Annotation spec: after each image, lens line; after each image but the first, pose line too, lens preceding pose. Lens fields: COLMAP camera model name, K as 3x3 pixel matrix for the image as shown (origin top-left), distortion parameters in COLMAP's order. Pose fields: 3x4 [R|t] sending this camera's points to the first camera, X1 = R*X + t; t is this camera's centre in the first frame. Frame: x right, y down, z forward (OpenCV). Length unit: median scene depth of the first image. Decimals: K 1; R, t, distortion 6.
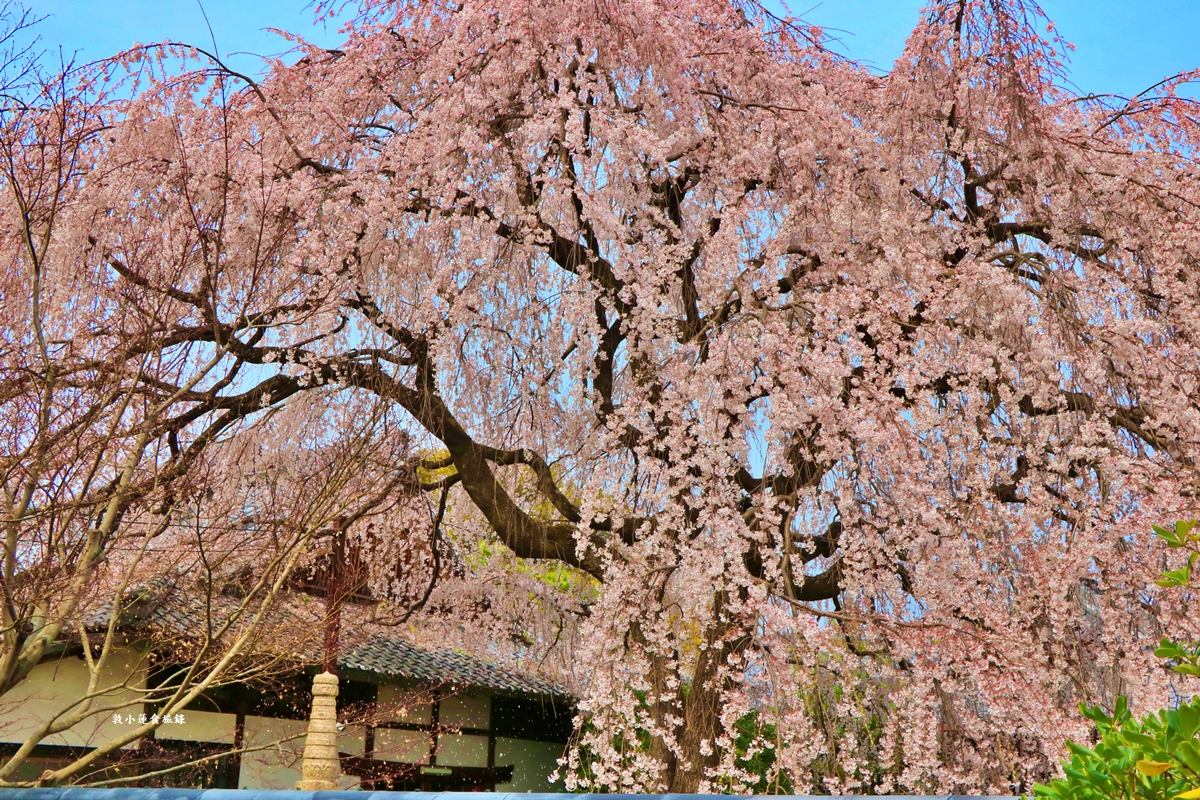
lens RADIAL K [[1300.0, 0, 600.0], [0, 1300.0, 400.0], [0, 0, 1]] dist [-0.104778, 0.007202]
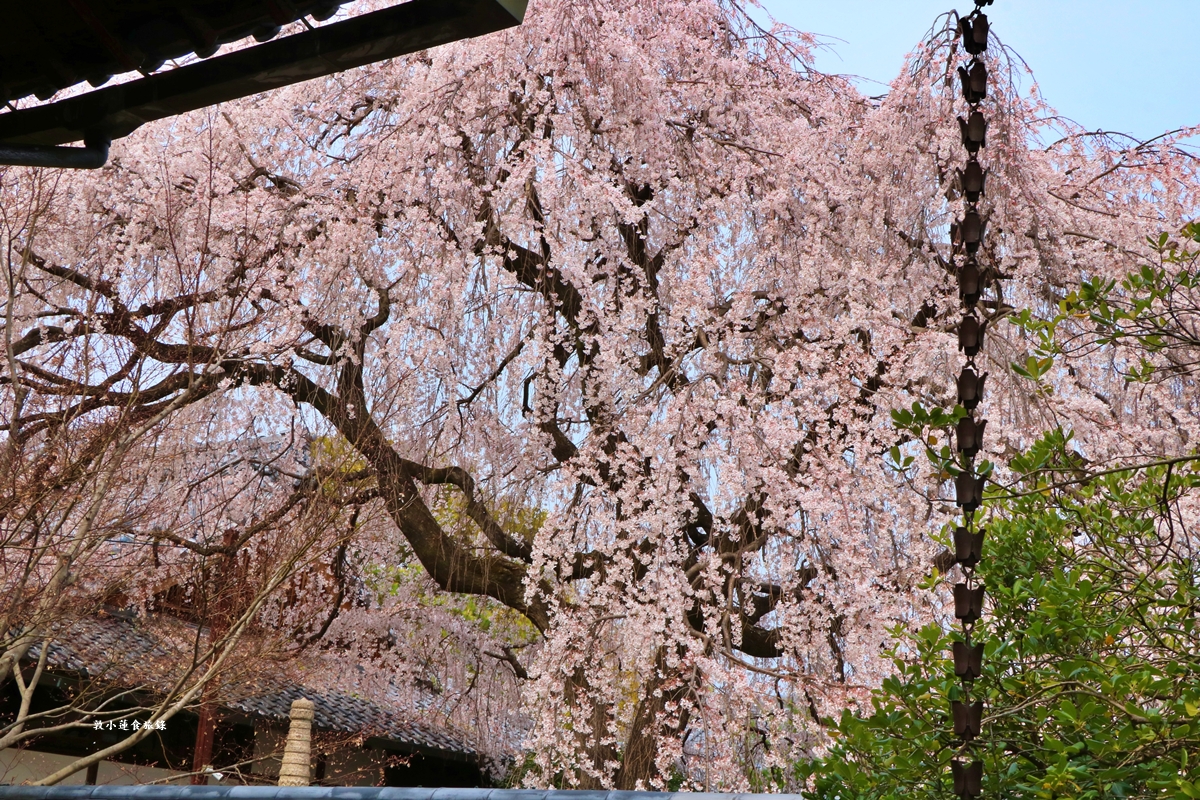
lens RADIAL K [[1892.2, 0, 600.0], [0, 1892.2, 400.0], [0, 0, 1]] dist [-0.108964, 0.091366]
pose [[0.997178, 0.059051, 0.046352, -0.036526], [-0.060203, 0.997901, 0.023869, -0.074777], [-0.044845, -0.026592, 0.998640, -0.468652]]
